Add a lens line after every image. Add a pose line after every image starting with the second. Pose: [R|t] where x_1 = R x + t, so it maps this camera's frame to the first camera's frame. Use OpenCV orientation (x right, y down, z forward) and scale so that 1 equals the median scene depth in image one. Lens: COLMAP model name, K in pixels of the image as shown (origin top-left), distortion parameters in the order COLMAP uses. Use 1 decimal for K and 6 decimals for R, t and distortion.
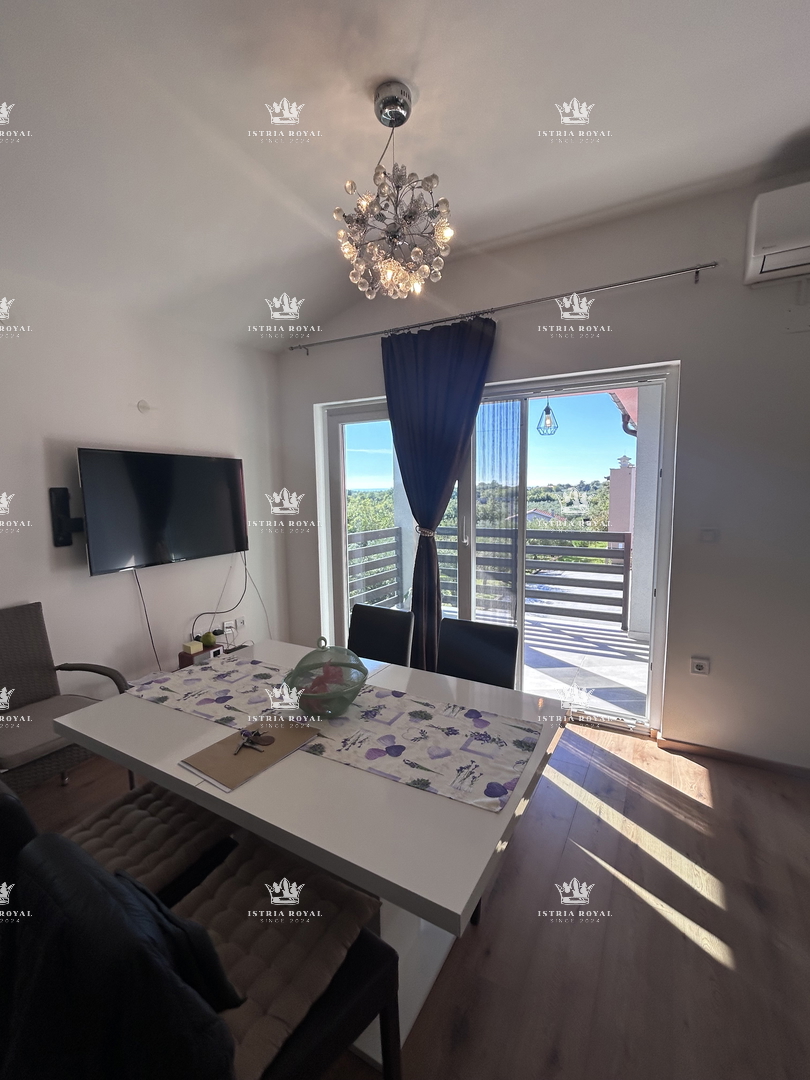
lens RADIAL K [[479.1, 0, 402.2], [0, 479.1, 540.6], [0, 0, 1]] dist [-0.002767, 0.000764]
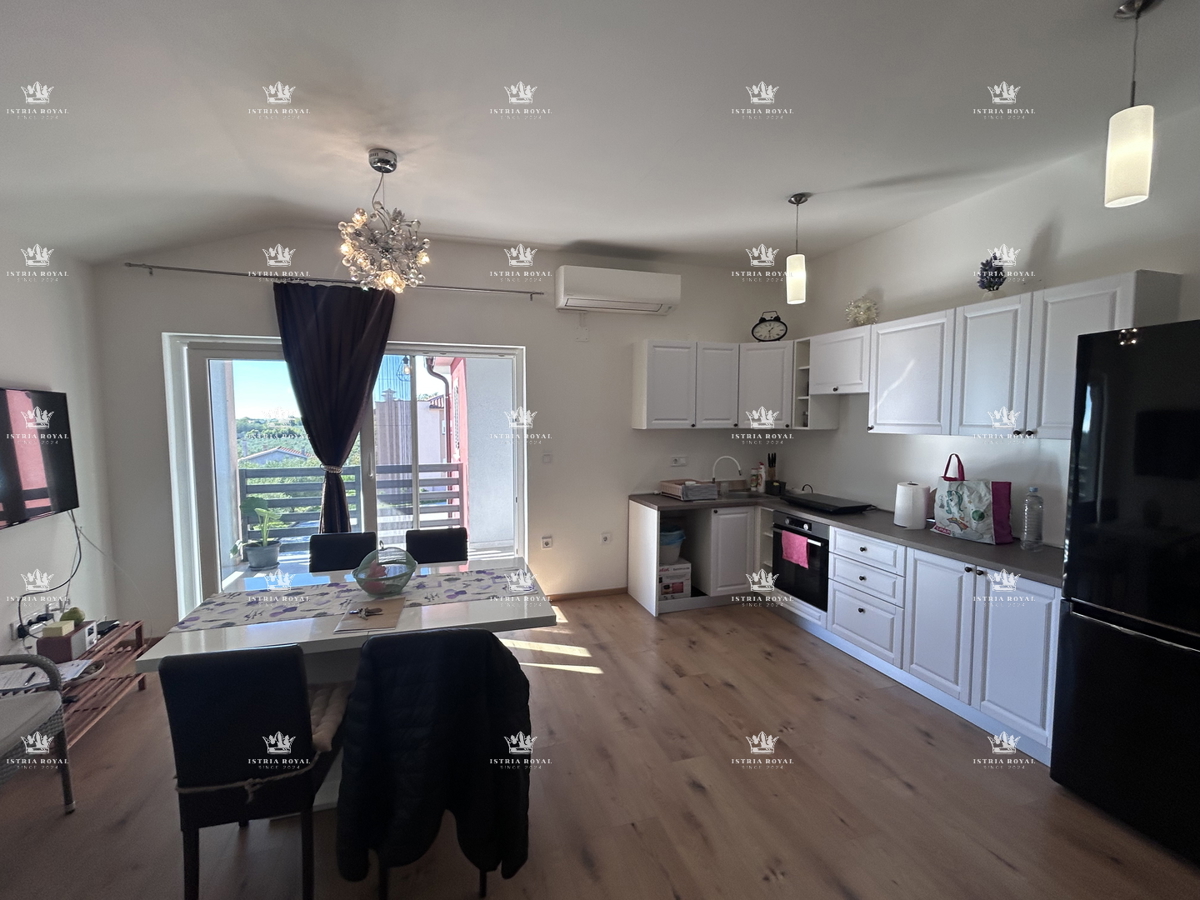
lens RADIAL K [[534.3, 0, 598.1], [0, 534.3, 452.5], [0, 0, 1]] dist [-0.002021, 0.000190]
pose [[0.680772, -0.038398, 0.731488, -0.465860], [0.075499, 0.996985, -0.017930, 0.012633], [-0.728594, 0.067433, 0.681619, -0.285658]]
